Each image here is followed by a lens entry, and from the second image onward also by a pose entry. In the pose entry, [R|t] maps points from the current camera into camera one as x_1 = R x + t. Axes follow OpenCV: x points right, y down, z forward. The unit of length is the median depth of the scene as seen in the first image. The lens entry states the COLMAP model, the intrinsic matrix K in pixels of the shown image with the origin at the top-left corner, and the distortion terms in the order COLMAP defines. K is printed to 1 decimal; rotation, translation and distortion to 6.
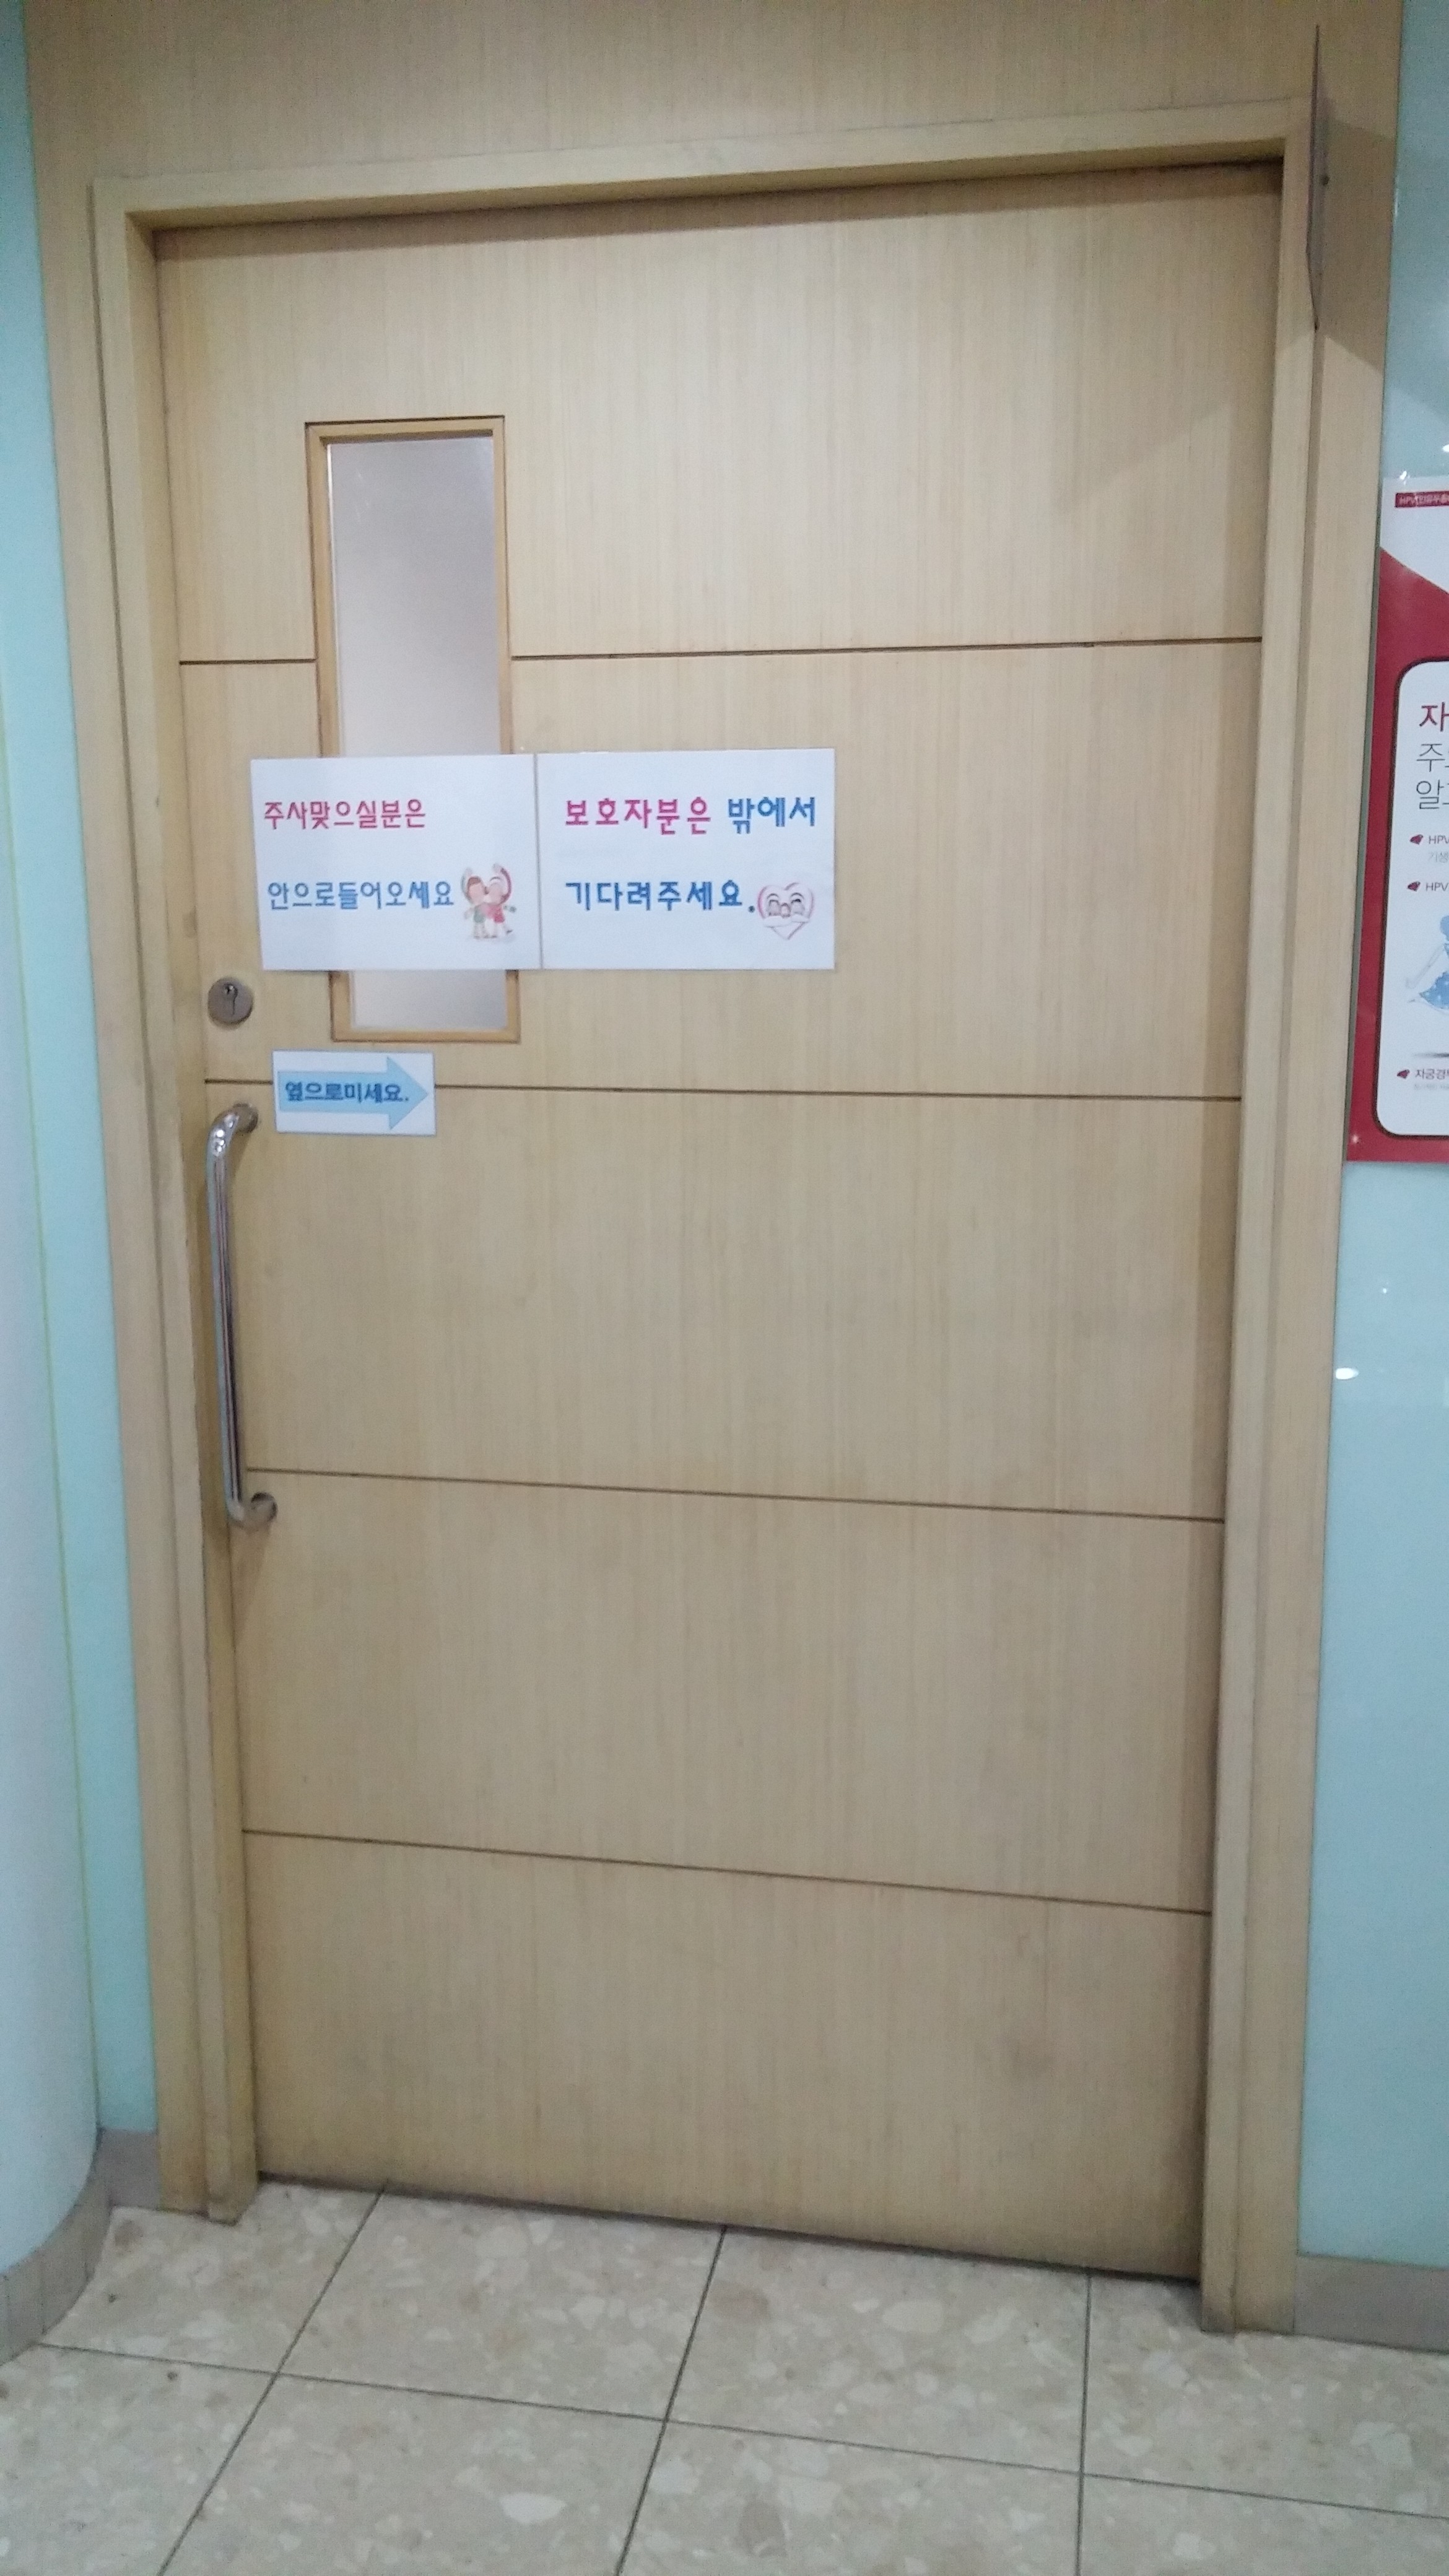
lens RADIAL K [[2049.2, 0, 730.2], [0, 2049.2, 1272.7], [0, 0, 1]] dist [0.061277, -0.071190]
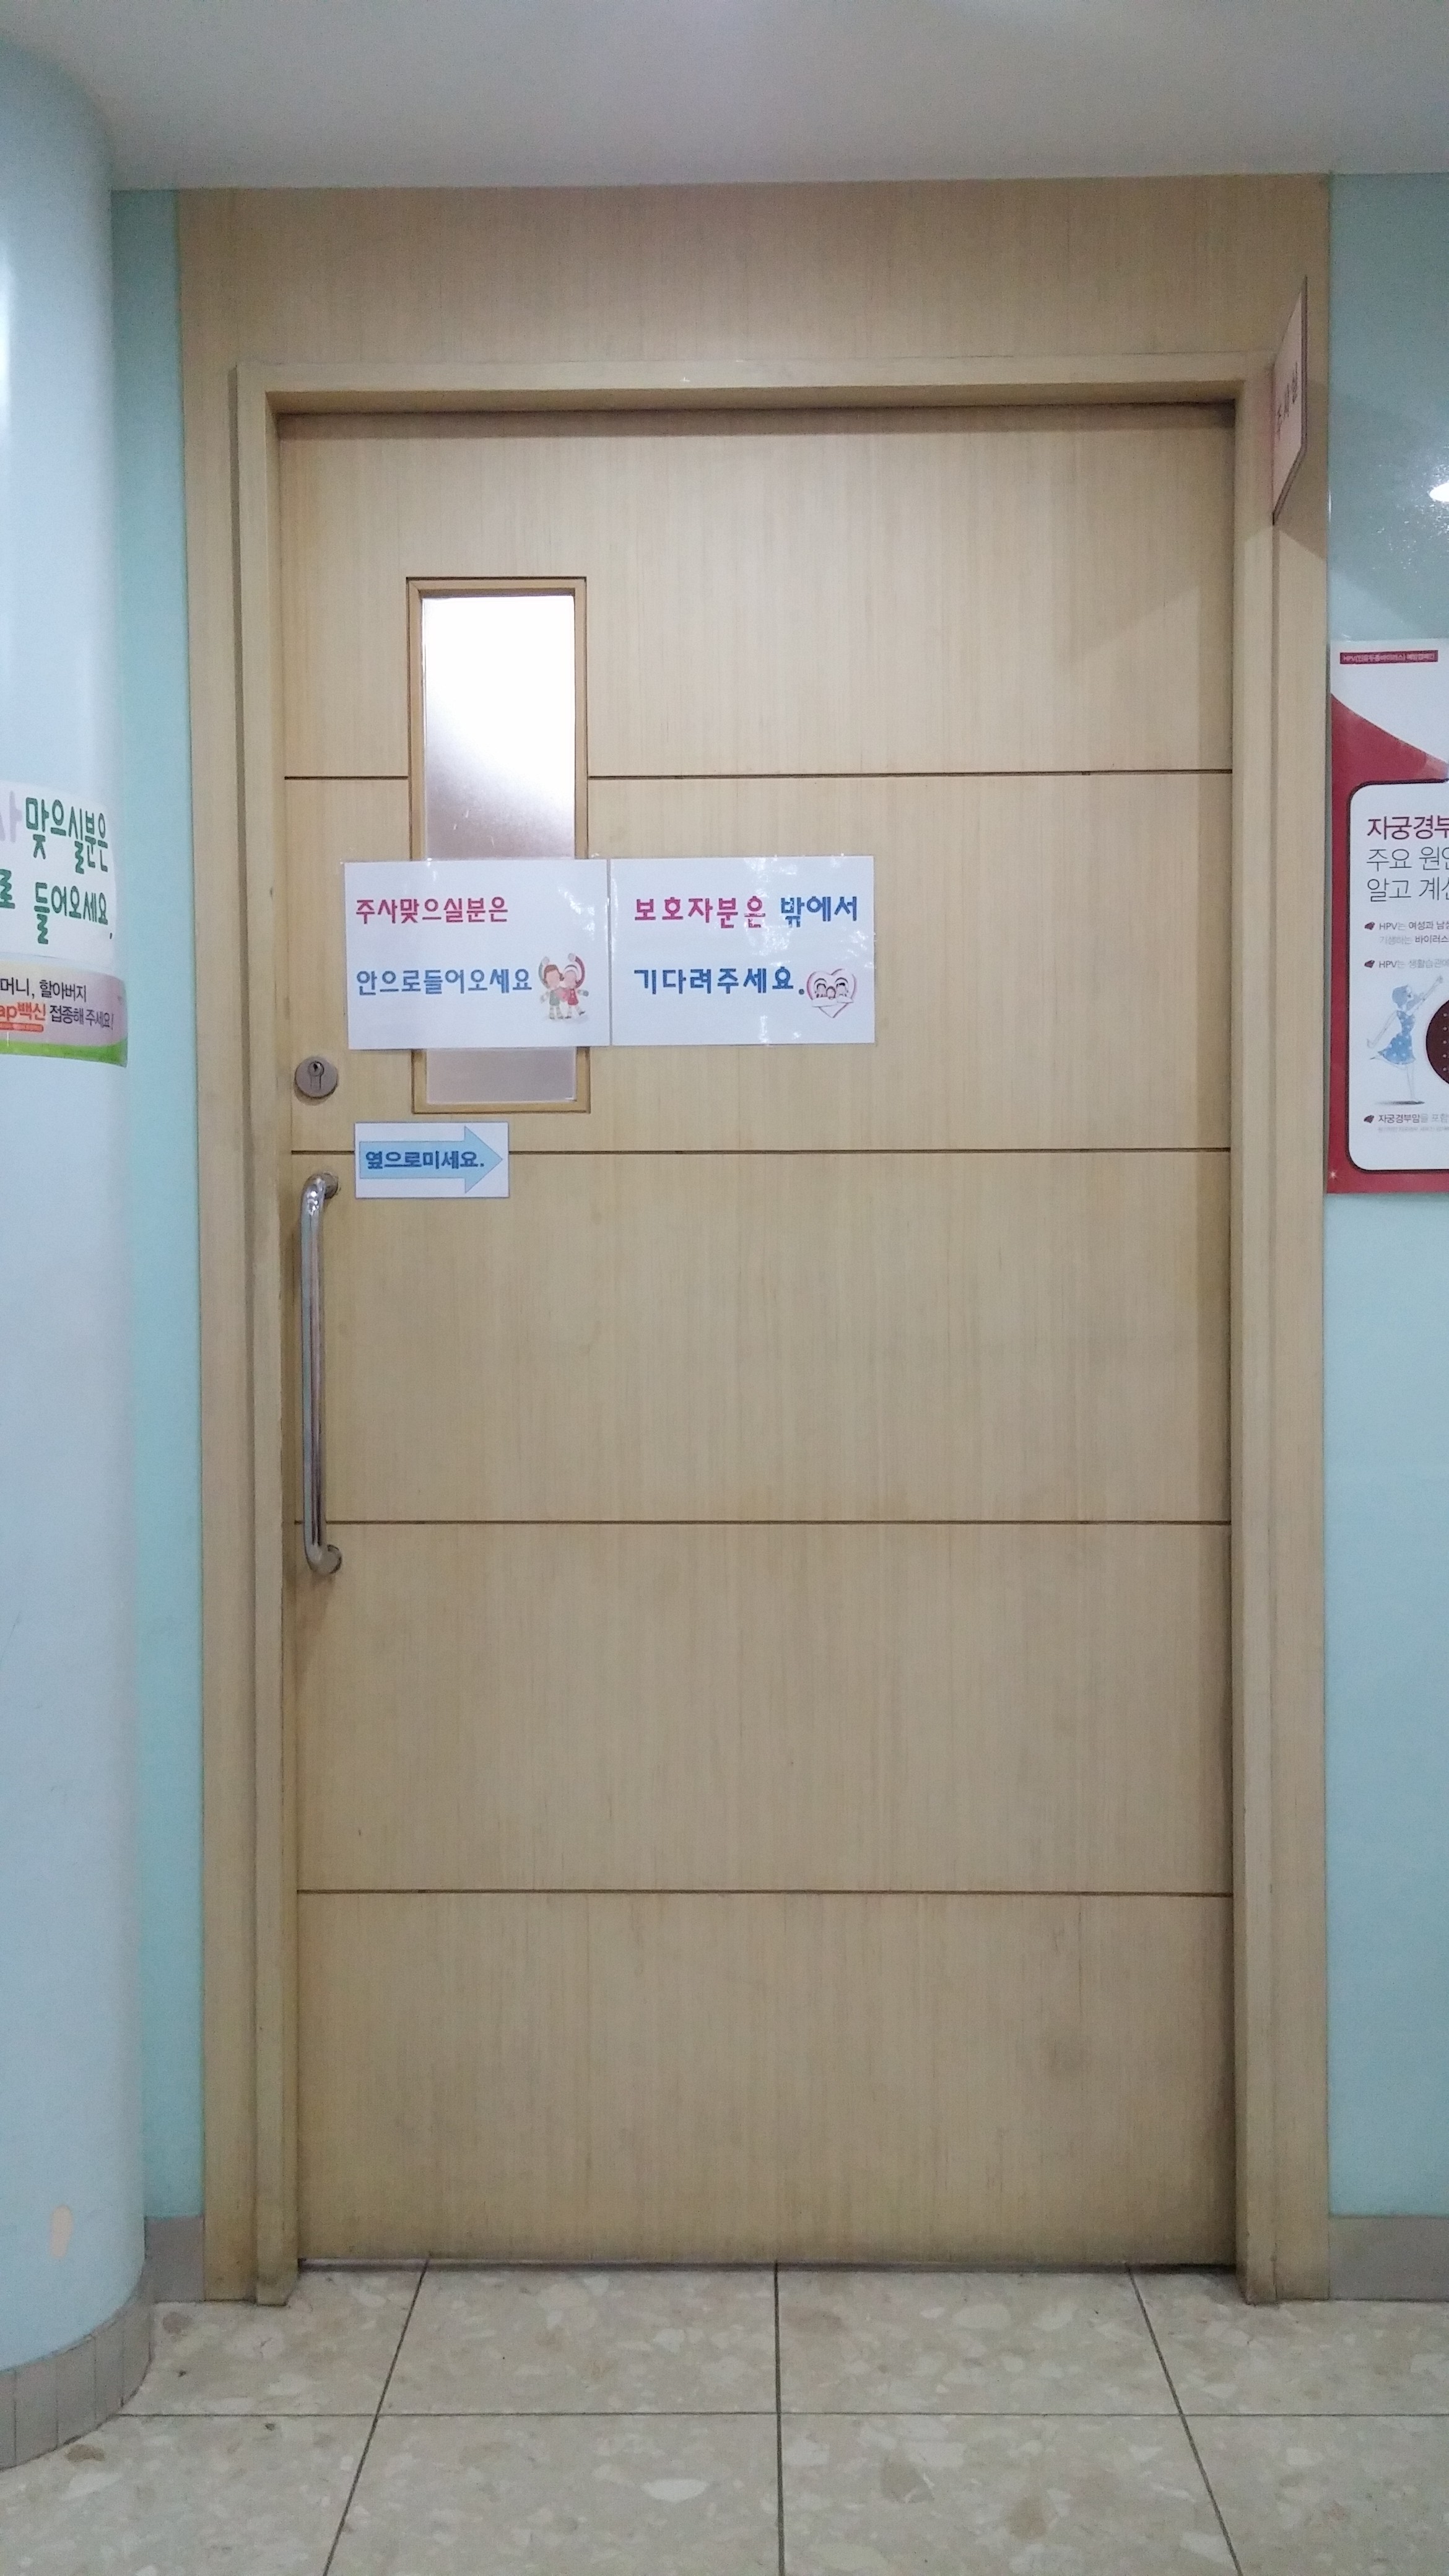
lens RADIAL K [[2049.2, 0, 706.5], [0, 2049.2, 1285.2], [0, 0, 1]] dist [0.061277, -0.071190]
pose [[0.987268, -0.003889, 0.159015, -0.221403], [0.029427, 0.986909, -0.158568, 0.161657], [-0.156317, 0.161228, 0.974459, -0.078741]]
